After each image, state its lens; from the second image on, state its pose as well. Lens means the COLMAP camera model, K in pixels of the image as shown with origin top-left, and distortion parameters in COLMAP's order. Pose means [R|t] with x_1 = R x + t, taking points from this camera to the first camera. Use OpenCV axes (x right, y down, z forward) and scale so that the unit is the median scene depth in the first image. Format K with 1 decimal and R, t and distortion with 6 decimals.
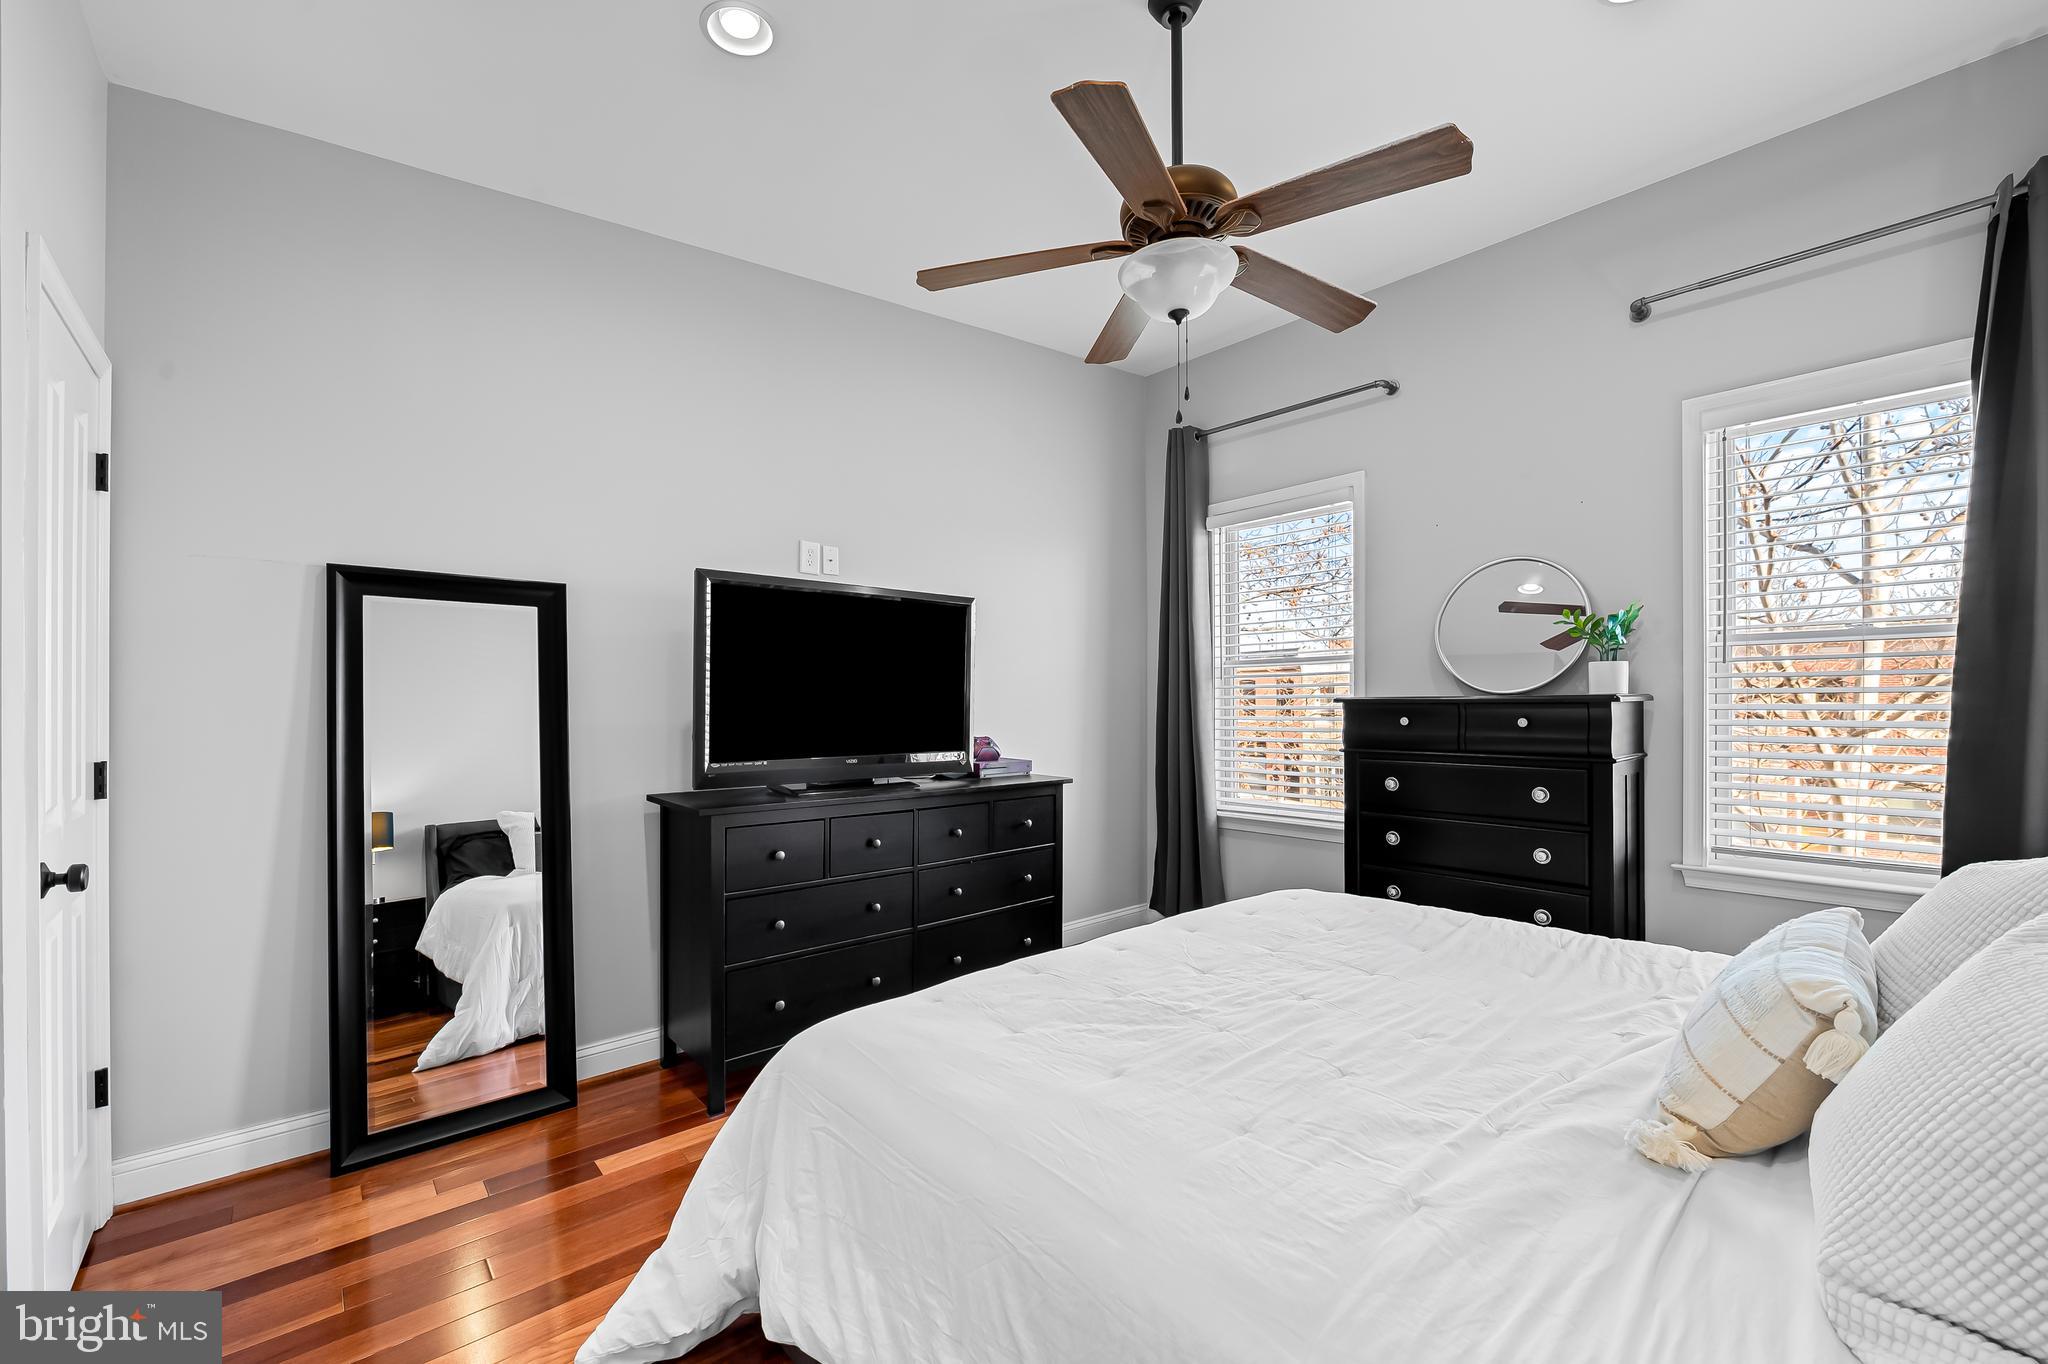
lens RADIAL K [[828.2, 0, 1025.6], [0, 828.2, 707.7], [0, 0, 1]] dist [0.000378, -0.000041]
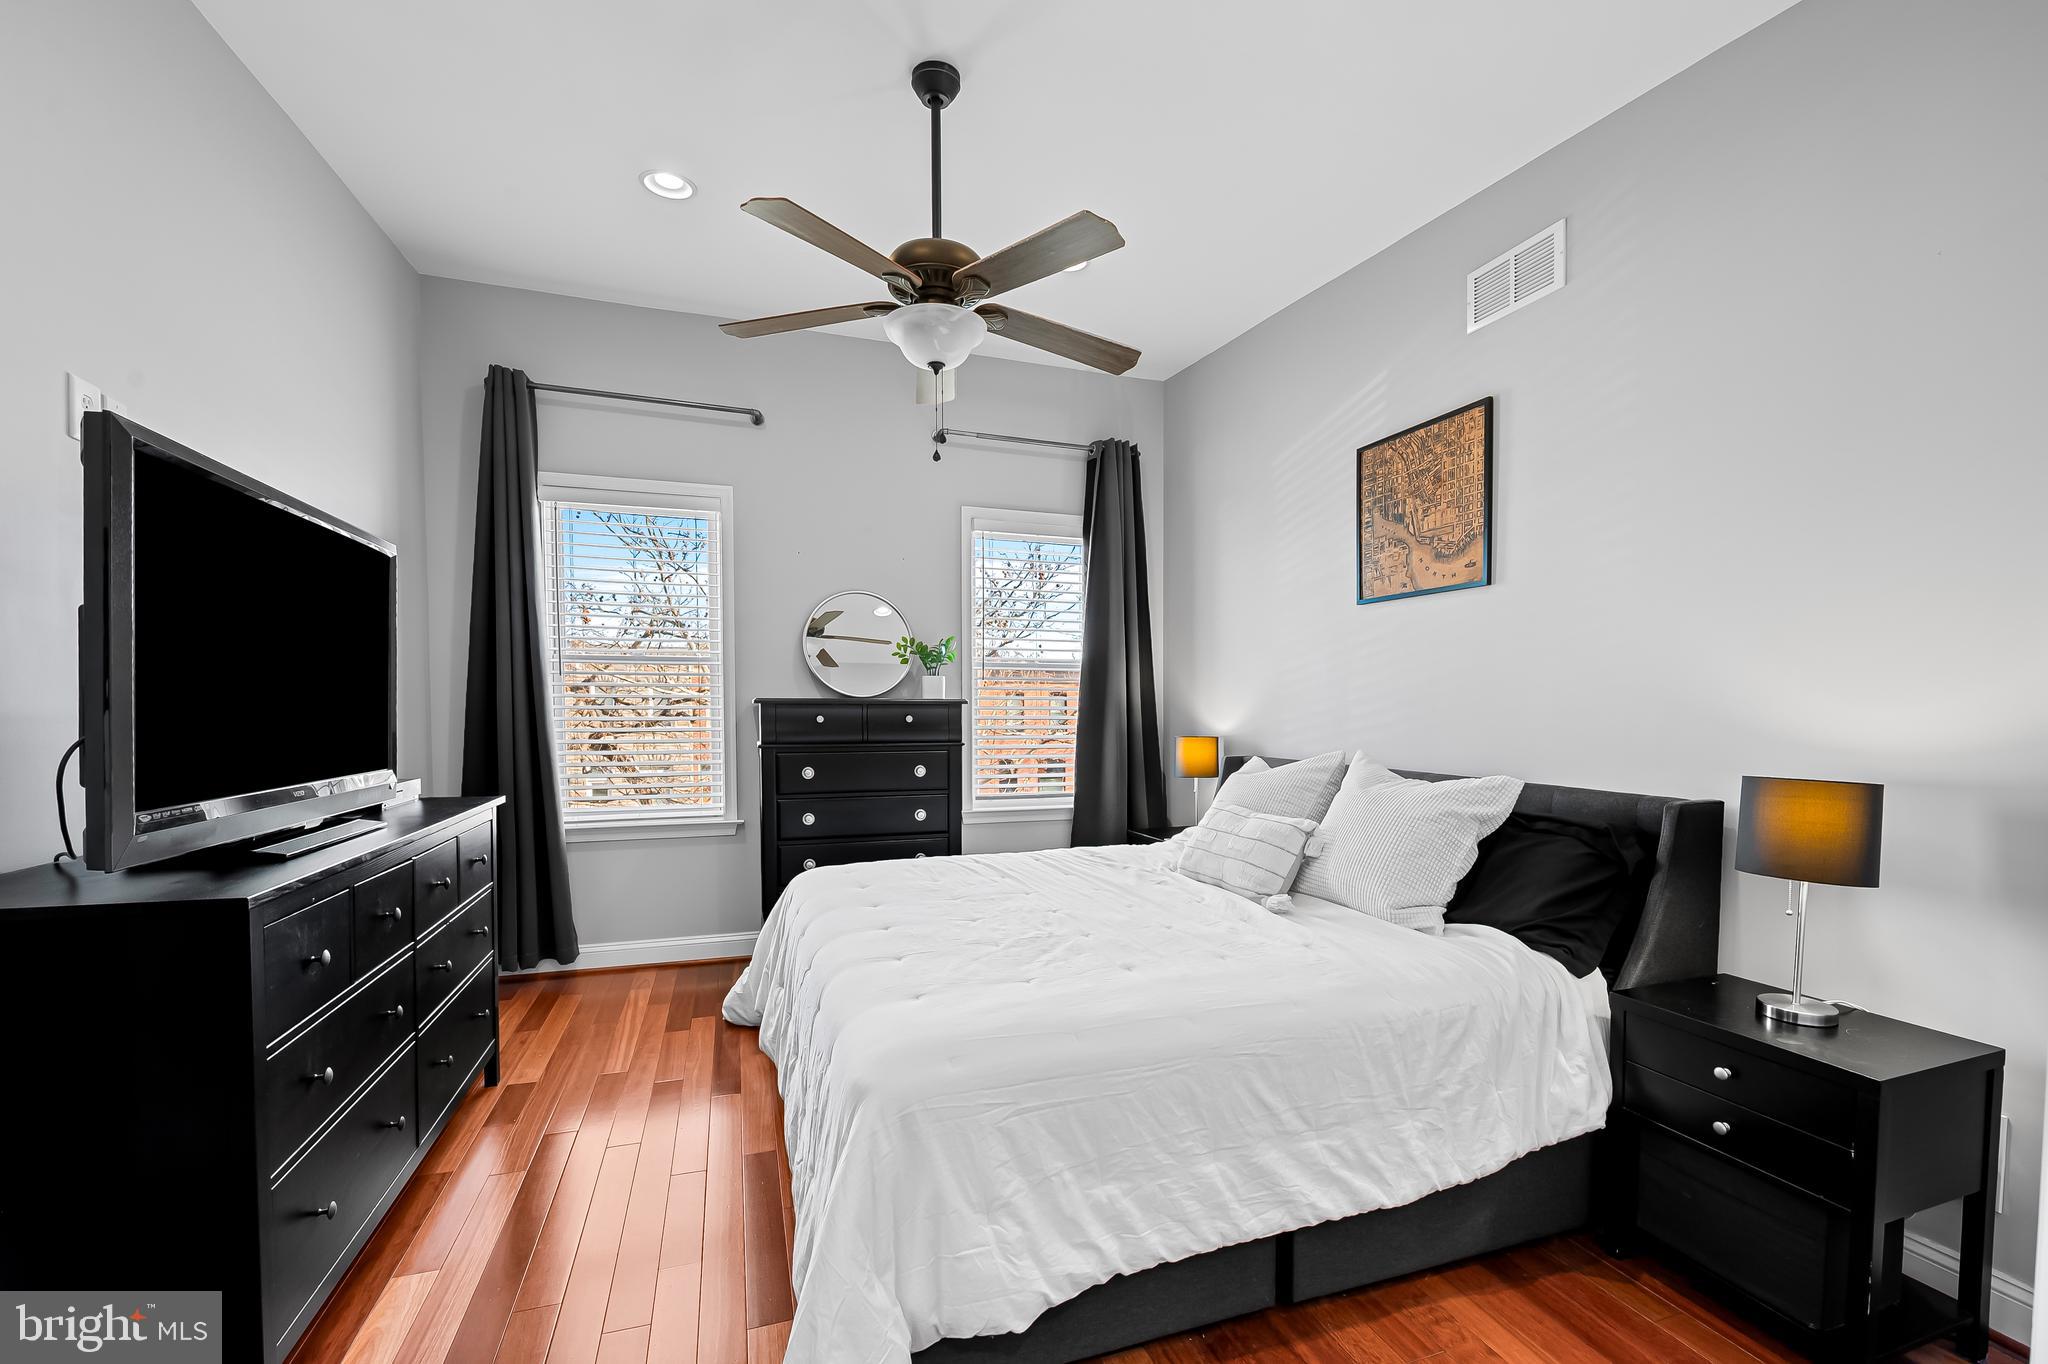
lens RADIAL K [[835.5, 0, 1035.4], [0, 835.5, 733.3], [0, 0, 1]] dist [-0.008181, -0.000128]
pose [[0.382674, -0.026341, 0.923508, -0.588384], [0.000885, 0.999603, 0.028145, 0.003830], [-0.923883, -0.009953, 0.382545, 0.290761]]
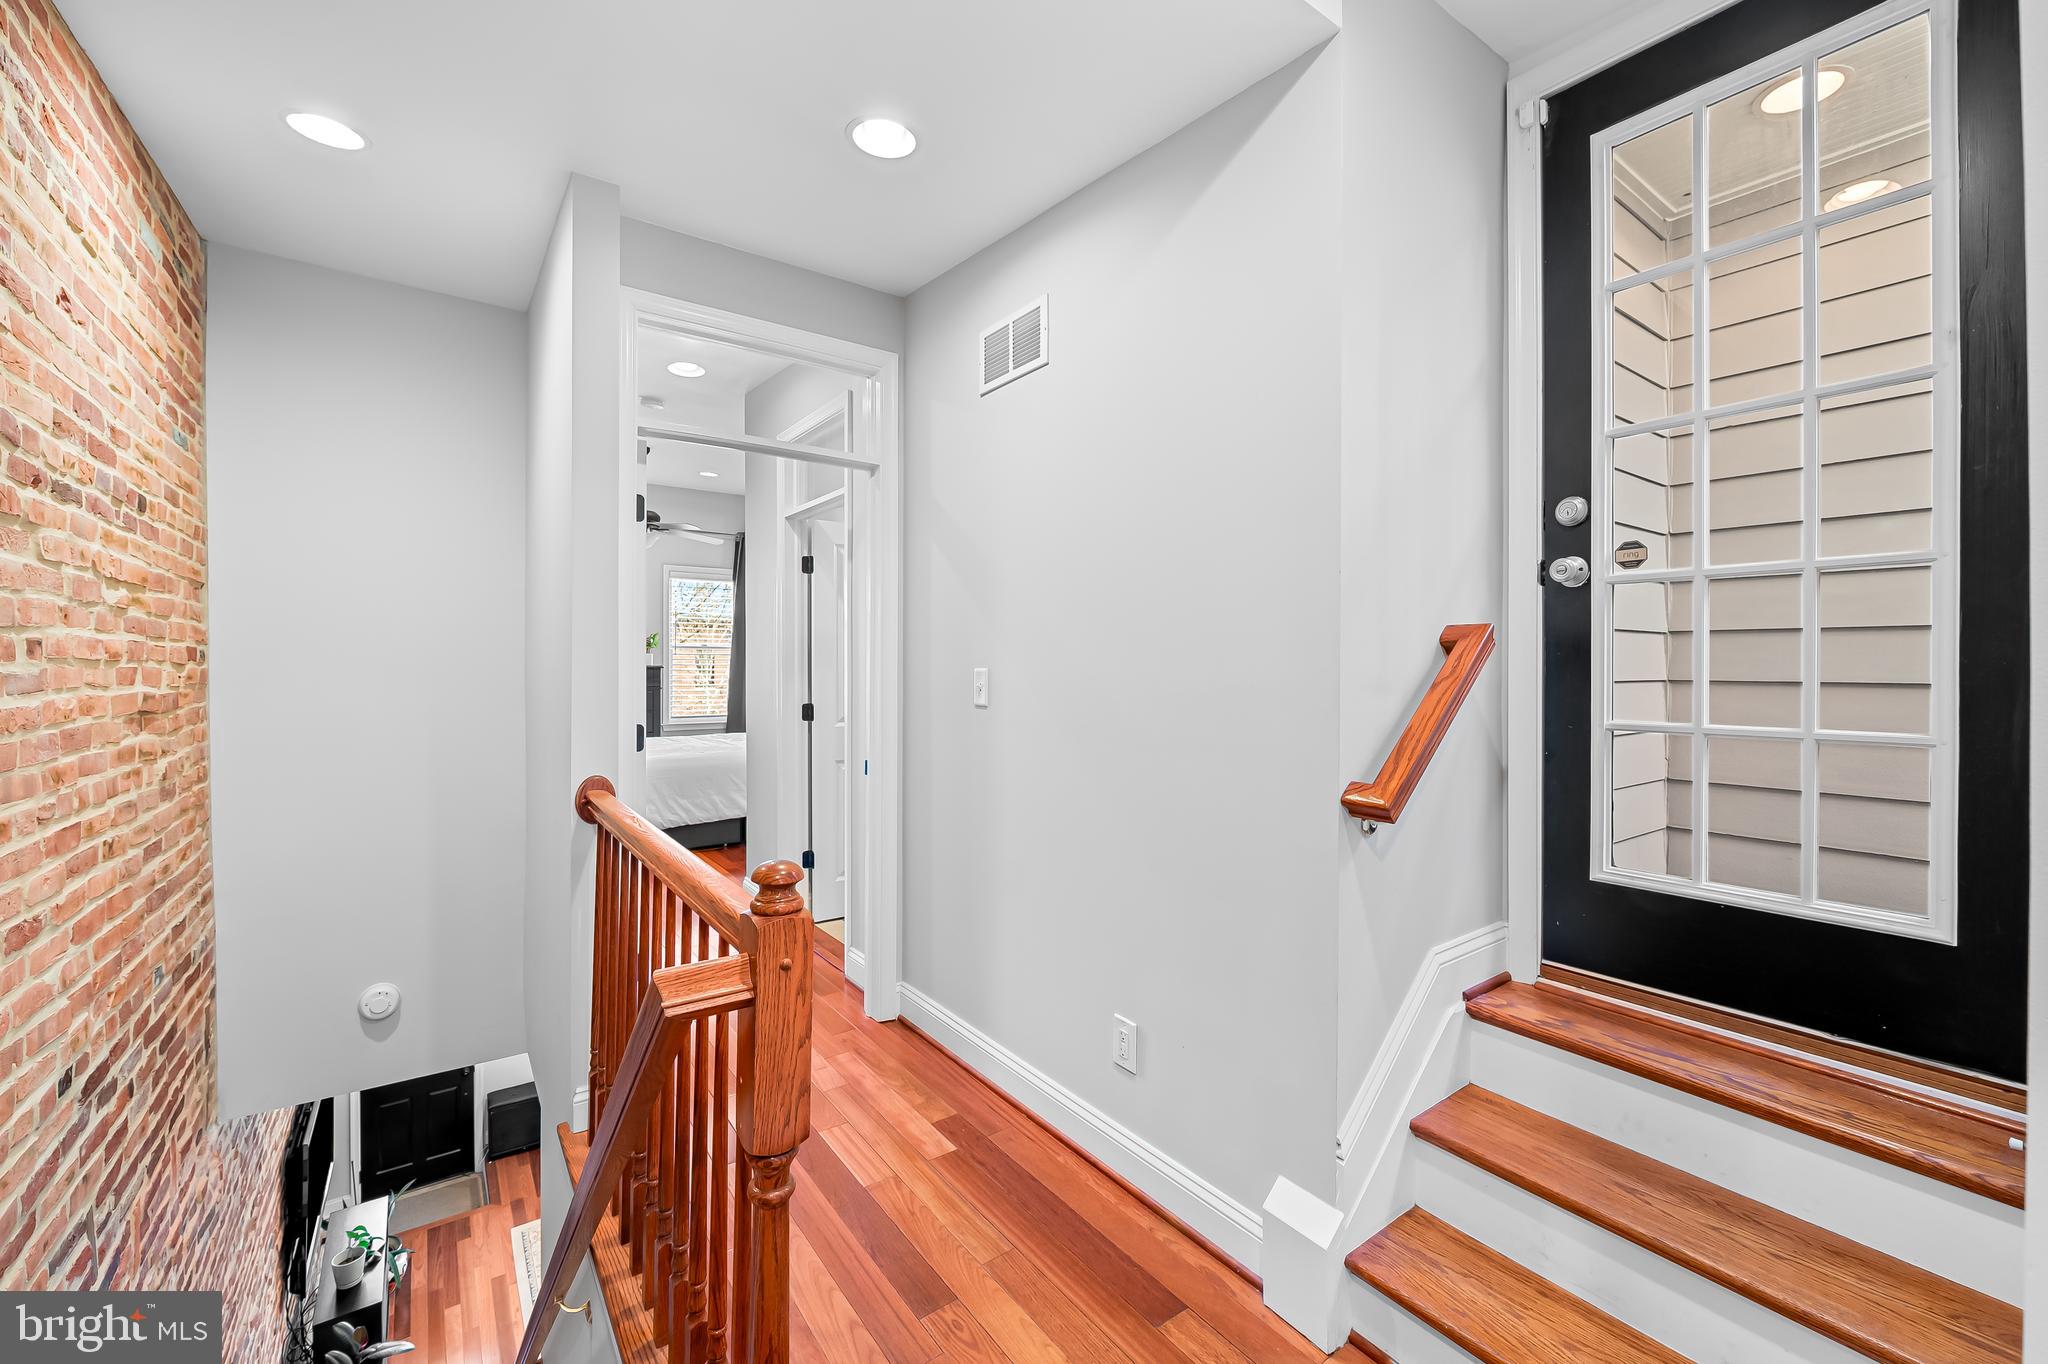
lens RADIAL K [[820.6, 0, 1032.8], [0, 820.6, 673.6], [0, 0, 1]] dist [-0.008697, -0.000389]
pose [[0.101724, -0.005011, 0.994800, -1.934483], [-0.001892, 0.999985, 0.005231, -0.003822], [-0.994811, -0.002414, 0.101713, -0.572596]]
